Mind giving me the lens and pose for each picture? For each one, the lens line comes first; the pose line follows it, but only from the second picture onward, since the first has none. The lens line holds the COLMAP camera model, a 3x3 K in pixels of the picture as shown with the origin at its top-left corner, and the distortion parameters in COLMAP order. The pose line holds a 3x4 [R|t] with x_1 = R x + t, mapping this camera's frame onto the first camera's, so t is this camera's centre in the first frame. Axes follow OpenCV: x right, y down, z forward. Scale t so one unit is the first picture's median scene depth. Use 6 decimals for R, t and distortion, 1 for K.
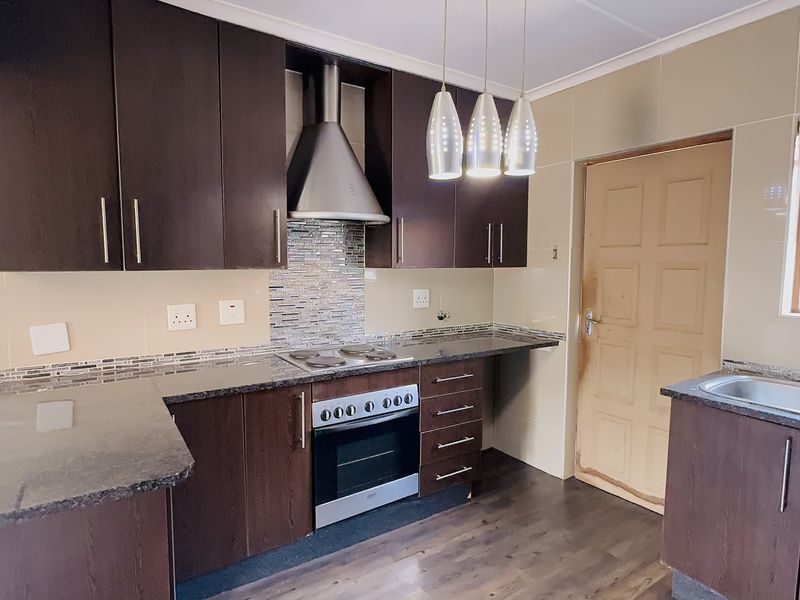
lens RADIAL K [[467.4, 0, 400.0], [0, 467.4, 300.0], [0, 0, 1]] dist [0.002219, 0.001449]
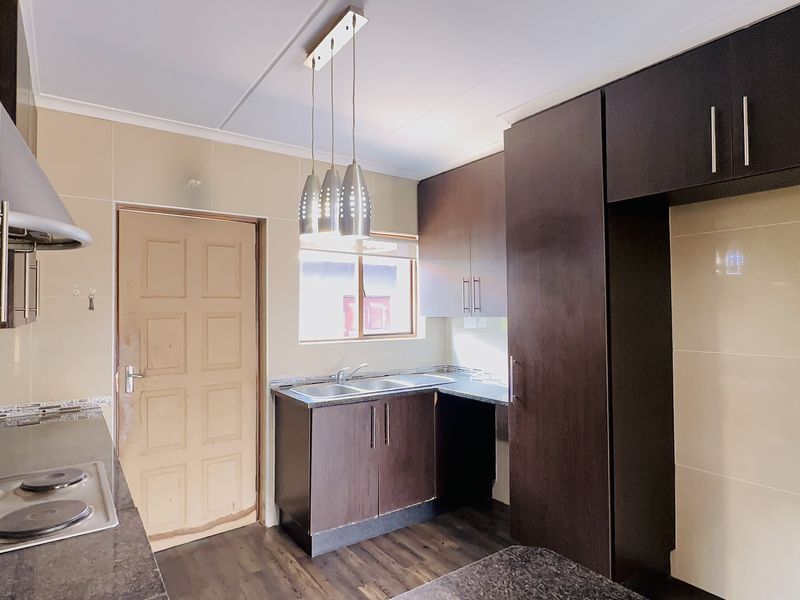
lens RADIAL K [[467.4, 0, 400.0], [0, 467.4, 300.0], [0, 0, 1]] dist [0.002219, 0.001449]
pose [[-0.026275, 0.016680, 0.999516, -0.626163], [0.090387, 0.995805, -0.014242, -0.052437], [-0.995560, 0.089969, -0.027673, 0.568047]]
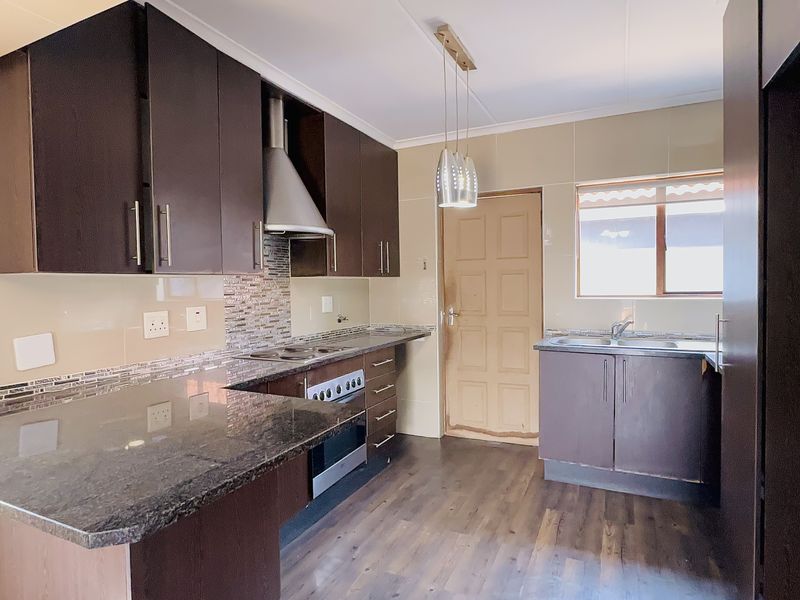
lens RADIAL K [[467.4, 0, 400.0], [0, 467.4, 300.0], [0, 0, 1]] dist [0.002219, 0.001449]
pose [[0.859217, -0.035022, 0.510410, -0.484415], [0.061770, 0.997457, -0.035543, 0.047944], [-0.507868, 0.062067, 0.859196, -0.106759]]
